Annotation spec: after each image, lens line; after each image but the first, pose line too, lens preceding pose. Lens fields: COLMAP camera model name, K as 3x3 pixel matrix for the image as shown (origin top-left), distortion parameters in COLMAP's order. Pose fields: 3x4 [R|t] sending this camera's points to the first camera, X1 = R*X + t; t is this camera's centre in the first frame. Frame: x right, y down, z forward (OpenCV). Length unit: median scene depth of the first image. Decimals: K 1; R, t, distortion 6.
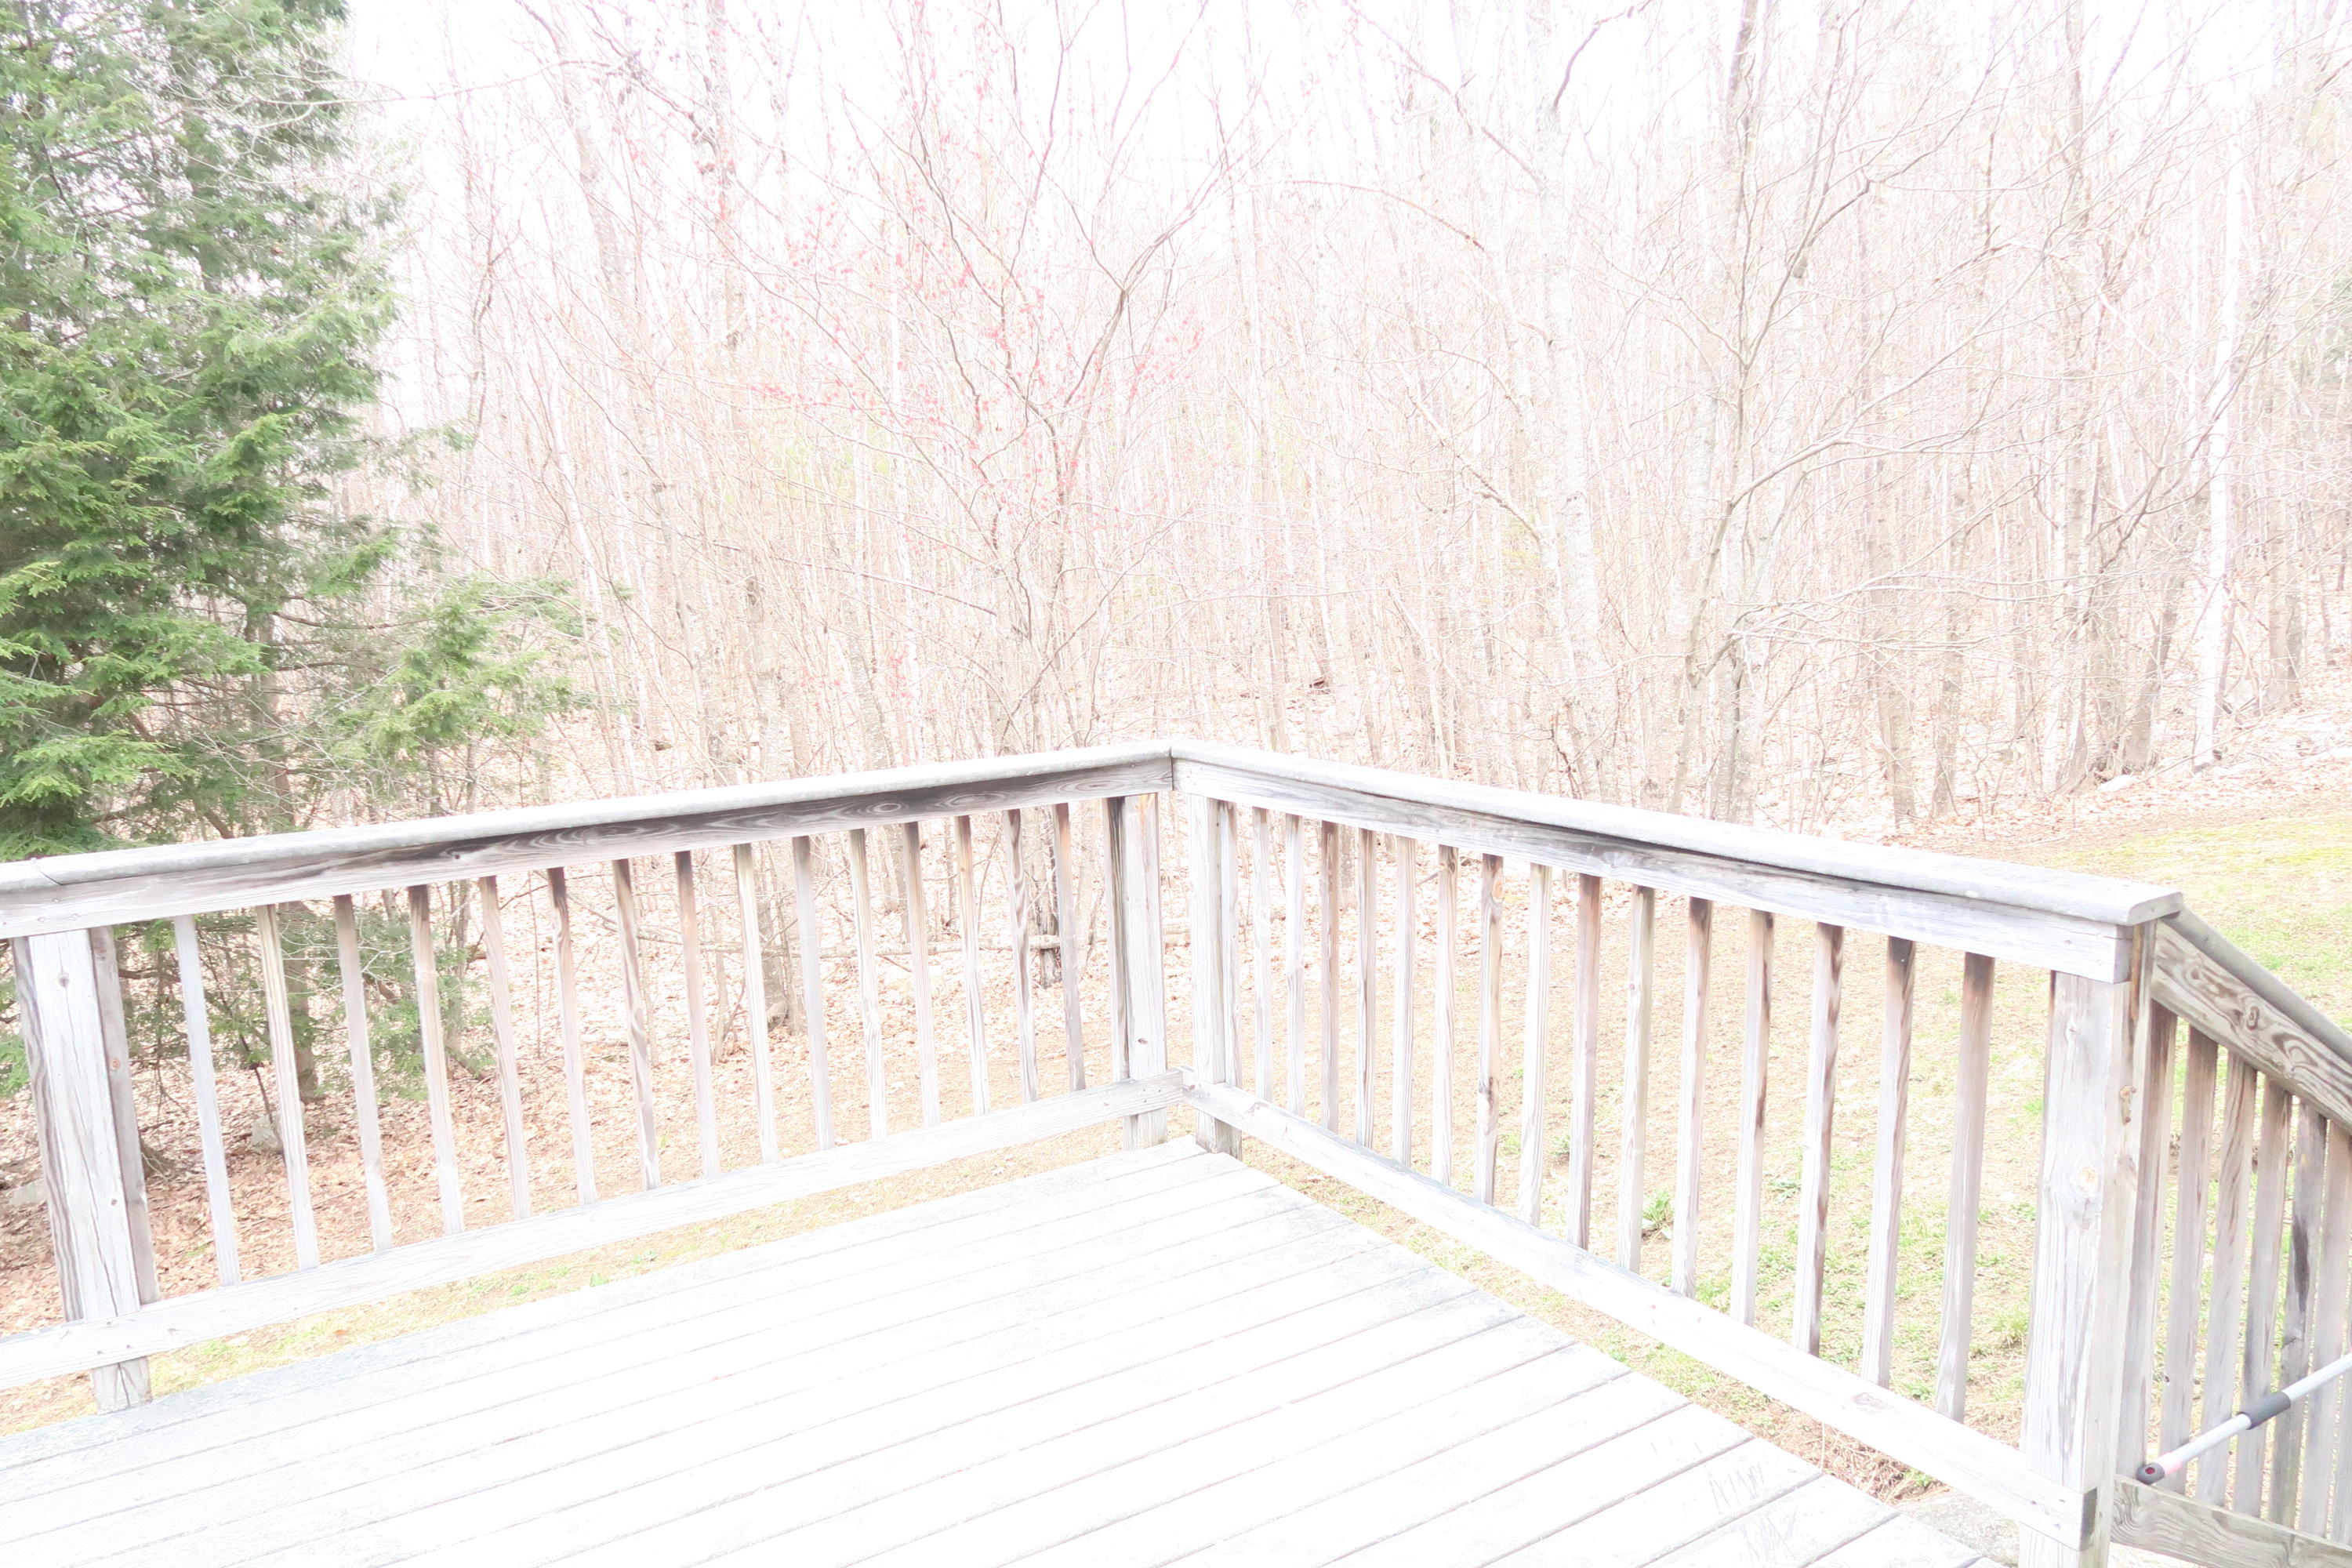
lens RADIAL K [[1622.8, 0, 1176.0], [0, 1622.8, 784.0], [0, 0, 1]] dist [-0.022098, 0.003254]
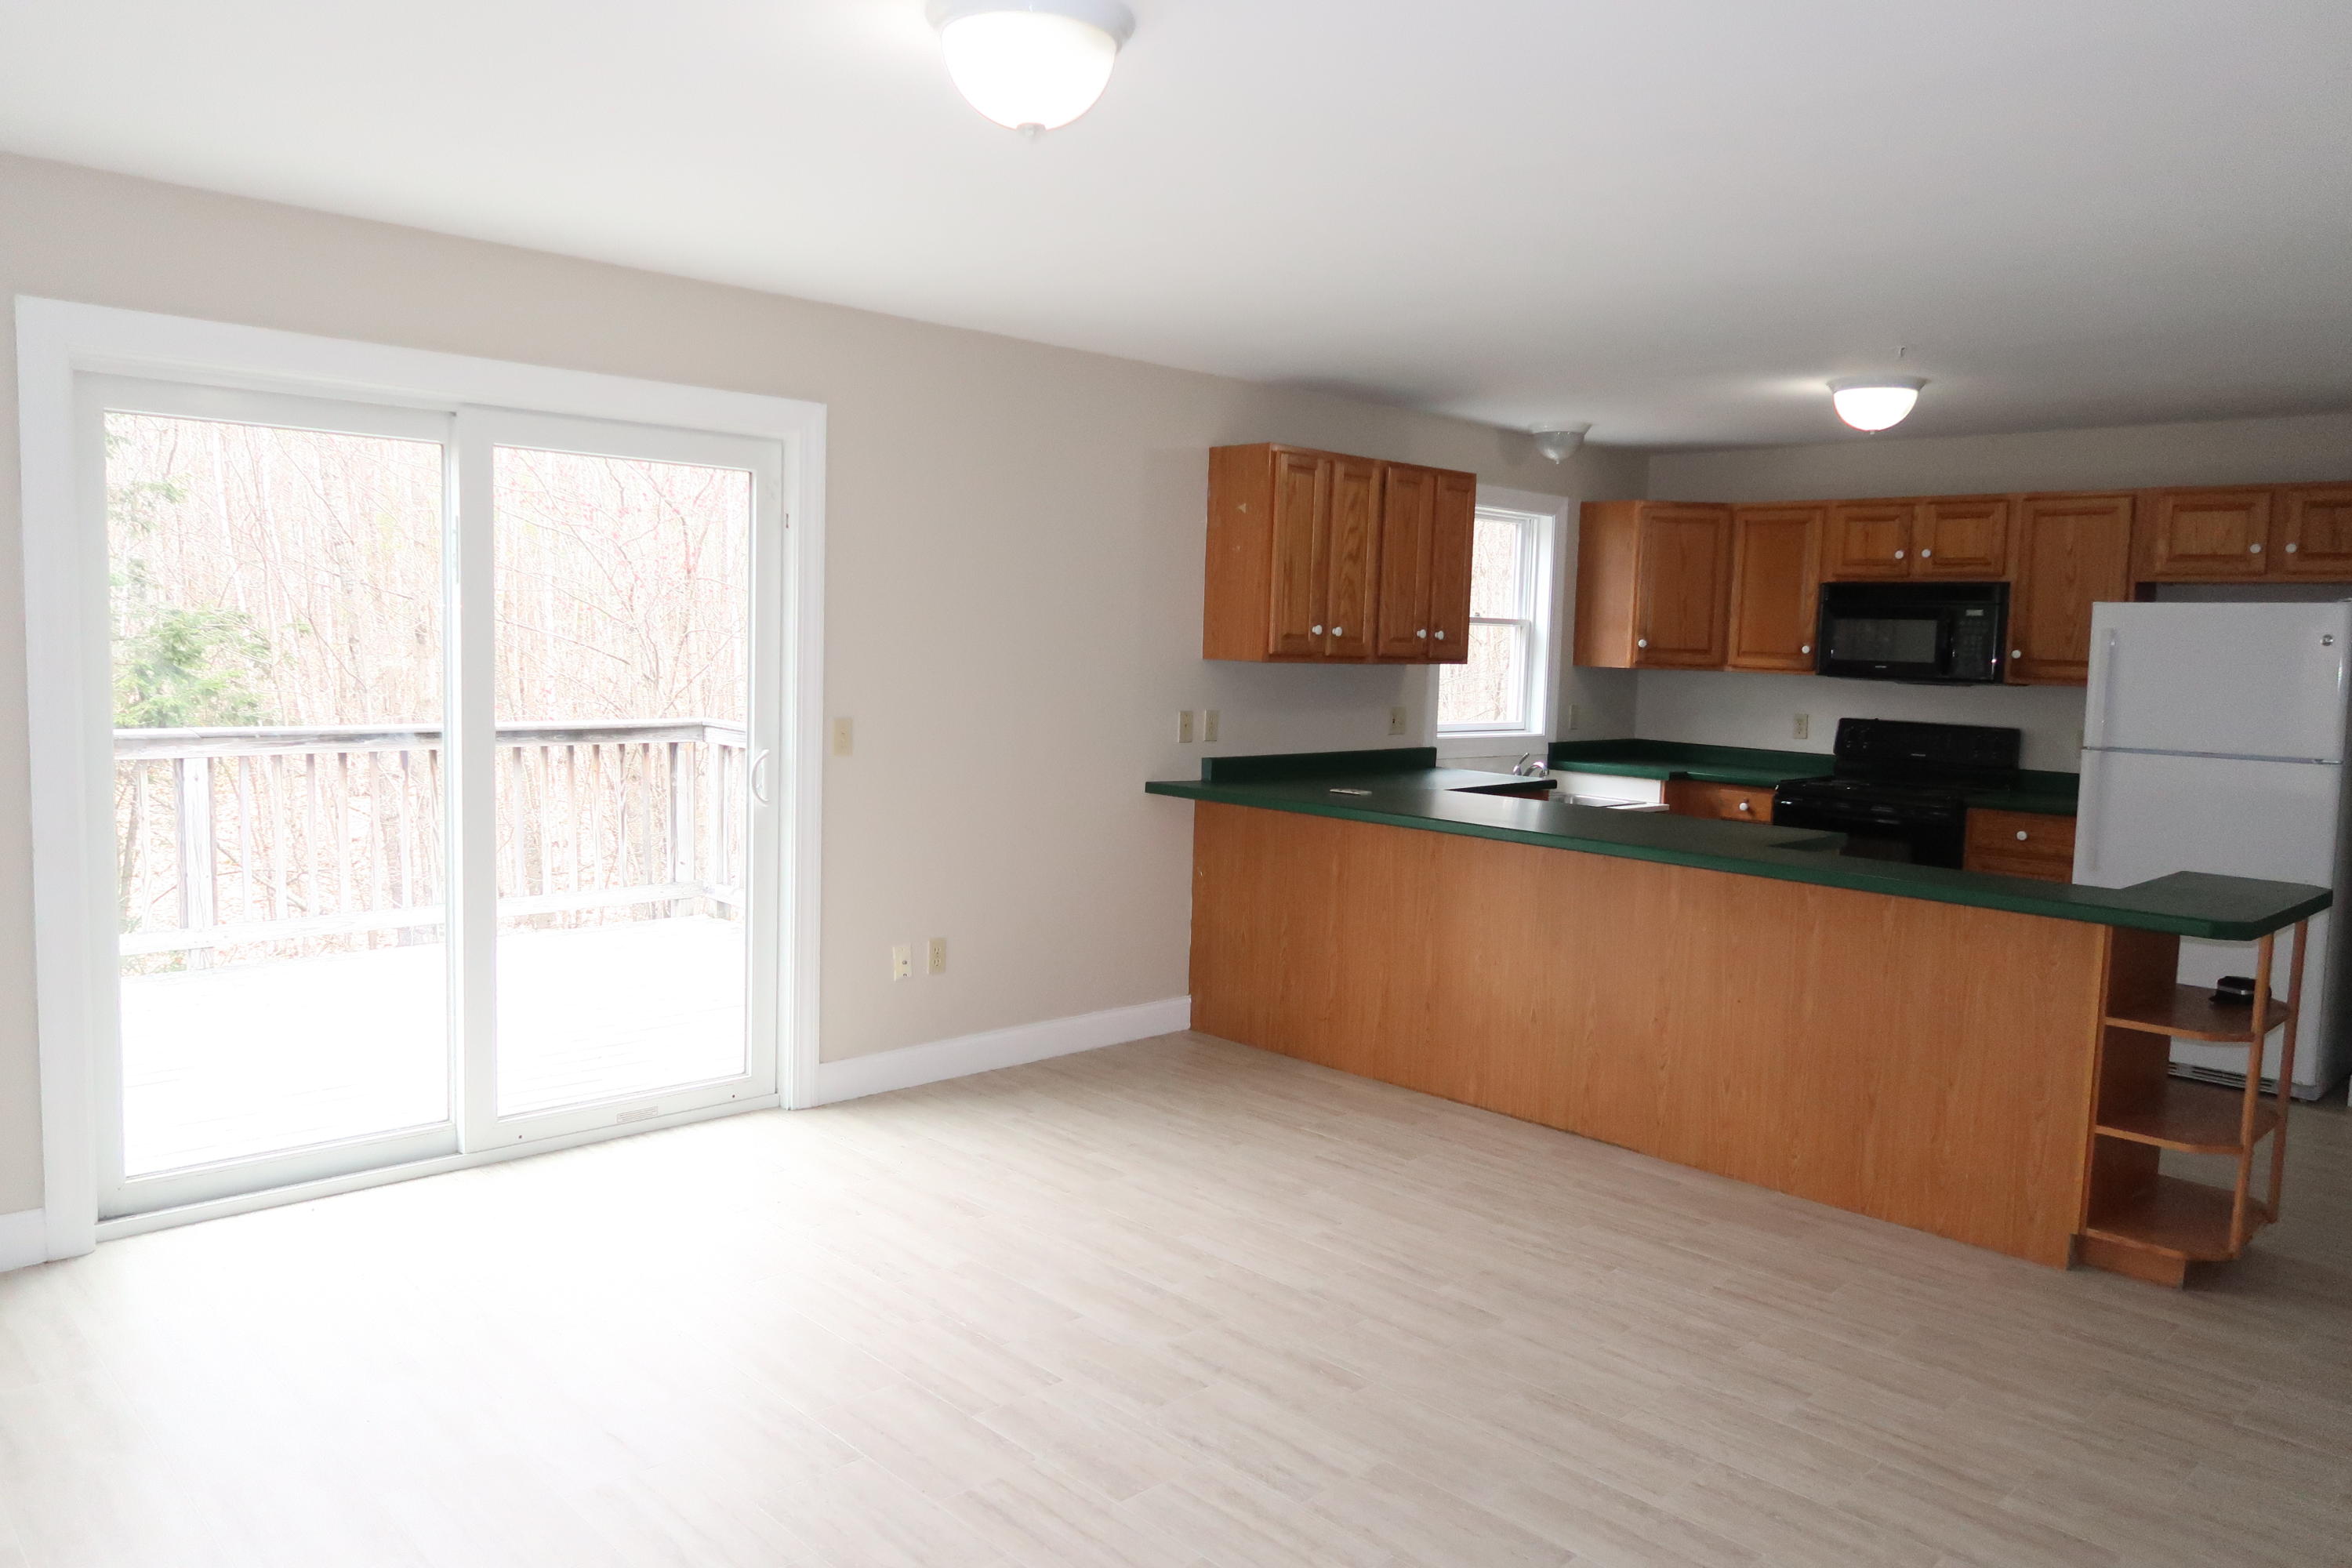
lens RADIAL K [[1622.8, 0, 1176.0], [0, 1622.8, 784.0], [0, 0, 1]] dist [-0.022098, 0.003254]
pose [[0.976368, 0.042531, 0.211887, 0.050716], [-0.032413, 0.998172, -0.051002, 0.048415], [-0.213669, 0.042929, 0.975962, -0.381458]]
